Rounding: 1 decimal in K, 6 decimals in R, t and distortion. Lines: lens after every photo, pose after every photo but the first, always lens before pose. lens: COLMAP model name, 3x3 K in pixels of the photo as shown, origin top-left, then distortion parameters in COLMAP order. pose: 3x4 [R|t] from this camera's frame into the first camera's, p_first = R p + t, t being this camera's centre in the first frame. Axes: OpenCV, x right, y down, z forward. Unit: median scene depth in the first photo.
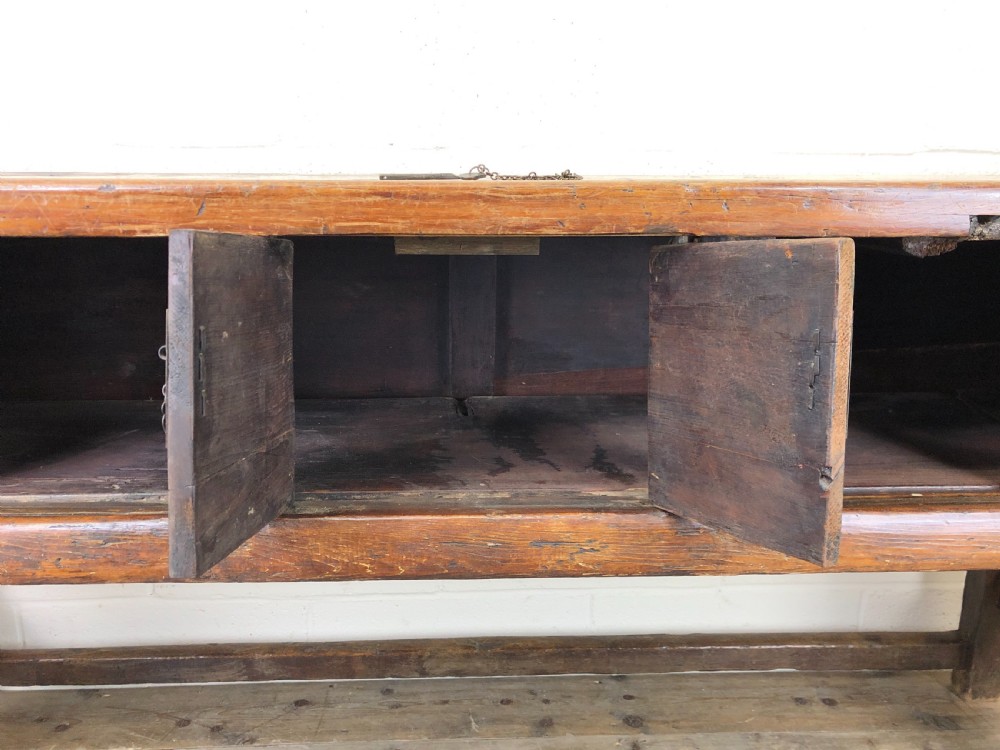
lens RADIAL K [[863.7, 0, 500.0], [0, 863.7, 375.0], [0, 0, 1]] dist [-0.015007, 0.000275]
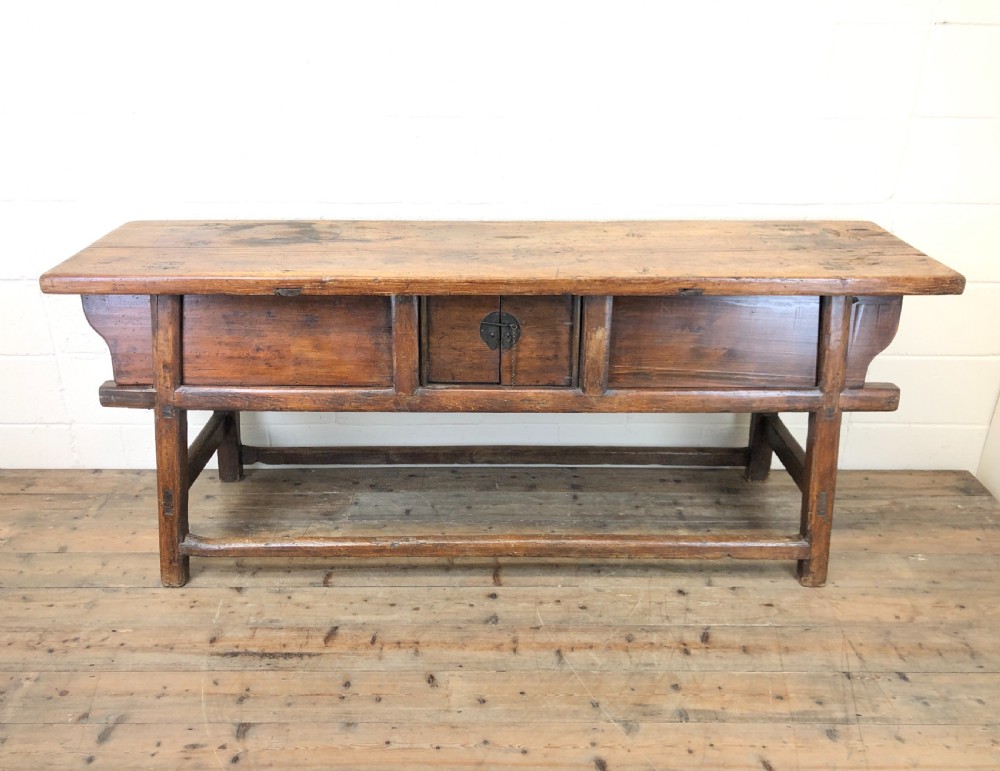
lens RADIAL K [[853.9, 0, 487.9], [0, 853.9, 387.1], [0, 0, 1]] dist [0.011494, -0.003740]
pose [[0.999181, 0.015234, -0.037496, 0.030751], [-0.008166, 0.983285, 0.181892, -0.309336], [0.039640, -0.181437, 0.982603, -1.514801]]
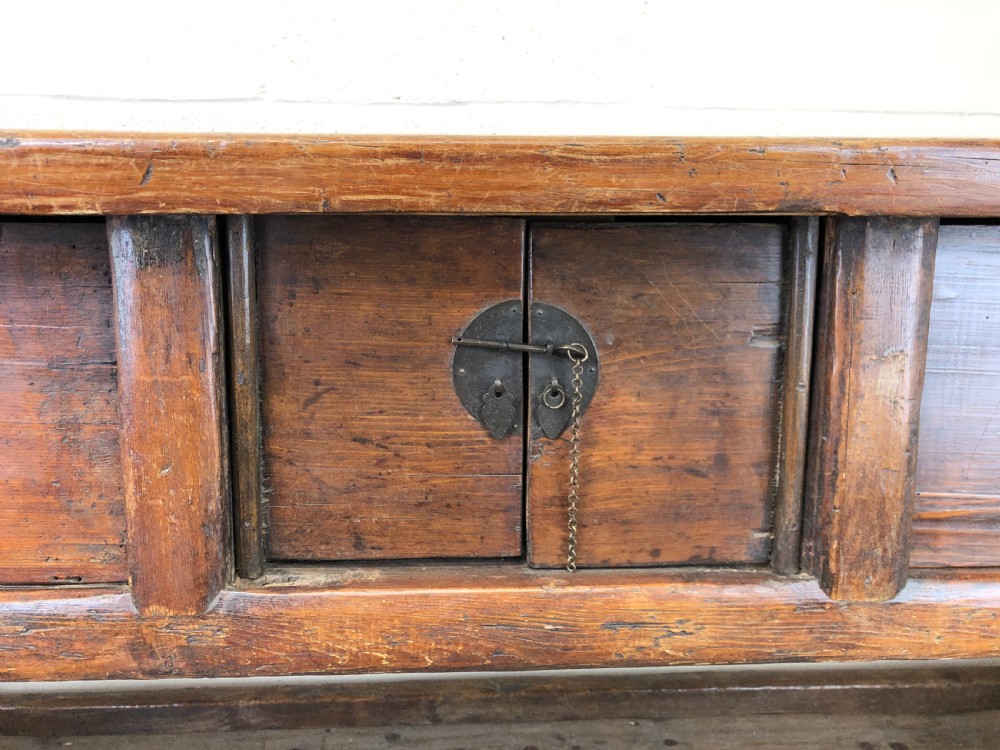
lens RADIAL K [[861.0, 0, 500.0], [0, 861.0, 375.0], [0, 0, 1]] dist [0.009037, 0.012691]
pose [[0.999920, -0.001223, 0.012567, -0.056836], [0.000843, 0.999542, 0.030260, -0.041903], [-0.012598, -0.030247, 0.999463, 0.237808]]
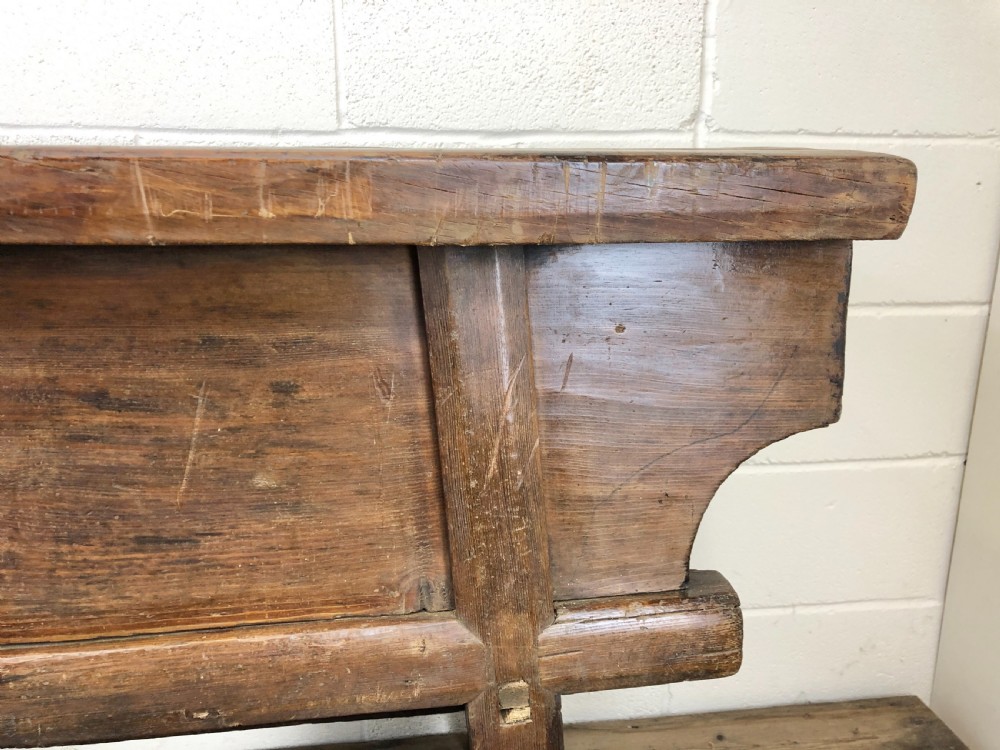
lens RADIAL K [[861.0, 0, 500.0], [0, 861.0, 375.0], [0, 0, 1]] dist [0.009037, 0.012691]
pose [[0.994523, -0.025827, 0.101273, 0.842579], [0.025827, 0.999666, 0.001316, -0.032325], [-0.101274, 0.001307, 0.994858, 0.228505]]
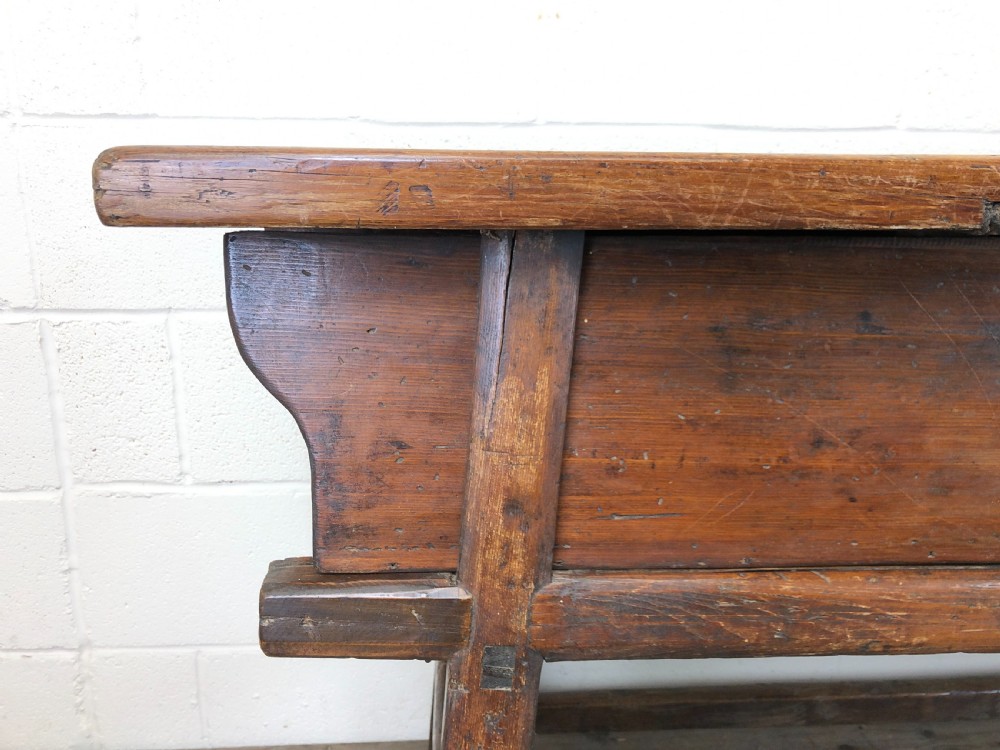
lens RADIAL K [[869.6, 0, 515.2], [0, 869.6, 368.1], [0, 0, 1]] dist [-0.008355, 0.011792]
pose [[0.999828, -0.001038, 0.018508, -0.991660], [0.001113, 0.999991, -0.004075, -0.023542], [-0.018503, 0.004095, 0.999820, 0.159763]]
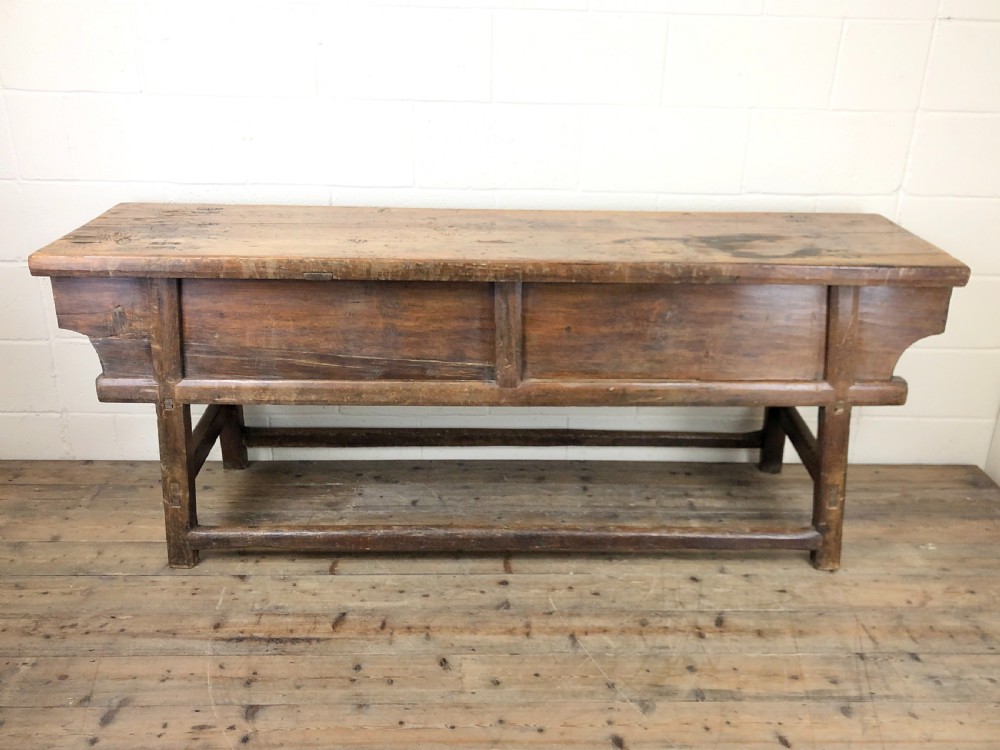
lens RADIAL K [[903.2, 0, 512.3], [0, 903.2, 371.9], [0, 0, 1]] dist [0.006238, -0.002009]
pose [[0.999781, 0.020927, -0.000424, -0.030006], [-0.020653, 0.989588, 0.142441, -0.218186], [0.003400, -0.142401, 0.989803, -1.654025]]
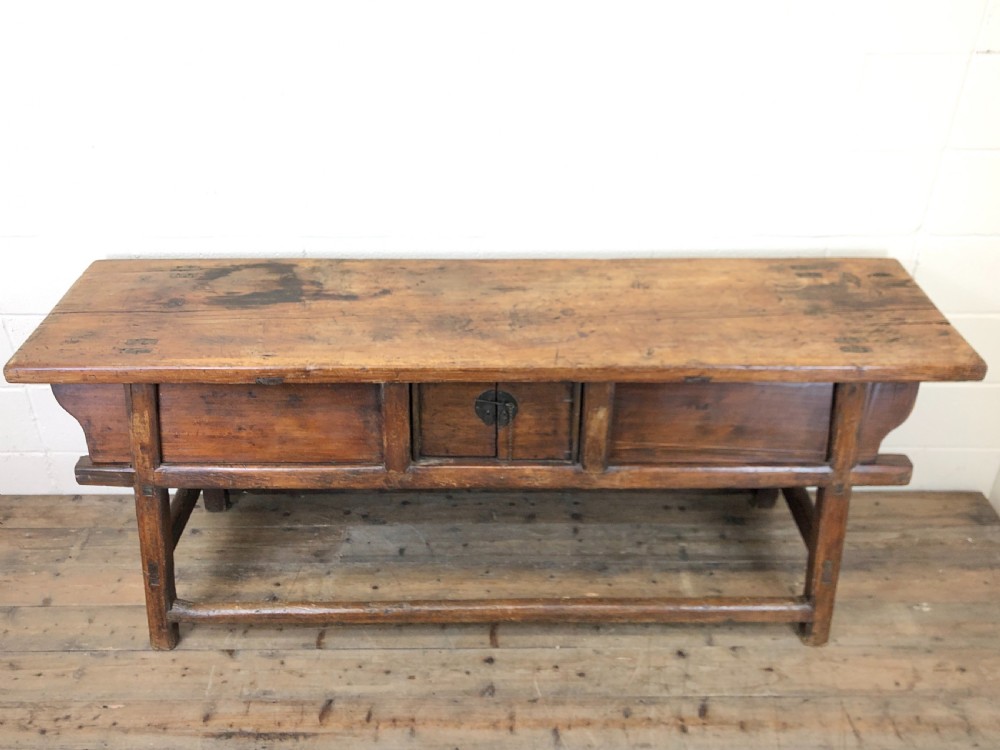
lens RADIAL K [[910.2, 0, 496.6], [0, 910.2, 371.6], [0, 0, 1]] dist [-0.002712, 0.014621]
pose [[0.999503, 0.016841, -0.026633, 0.037126], [-0.007735, 0.950465, 0.310735, -0.884040], [0.030547, -0.310375, 0.950123, -1.389928]]
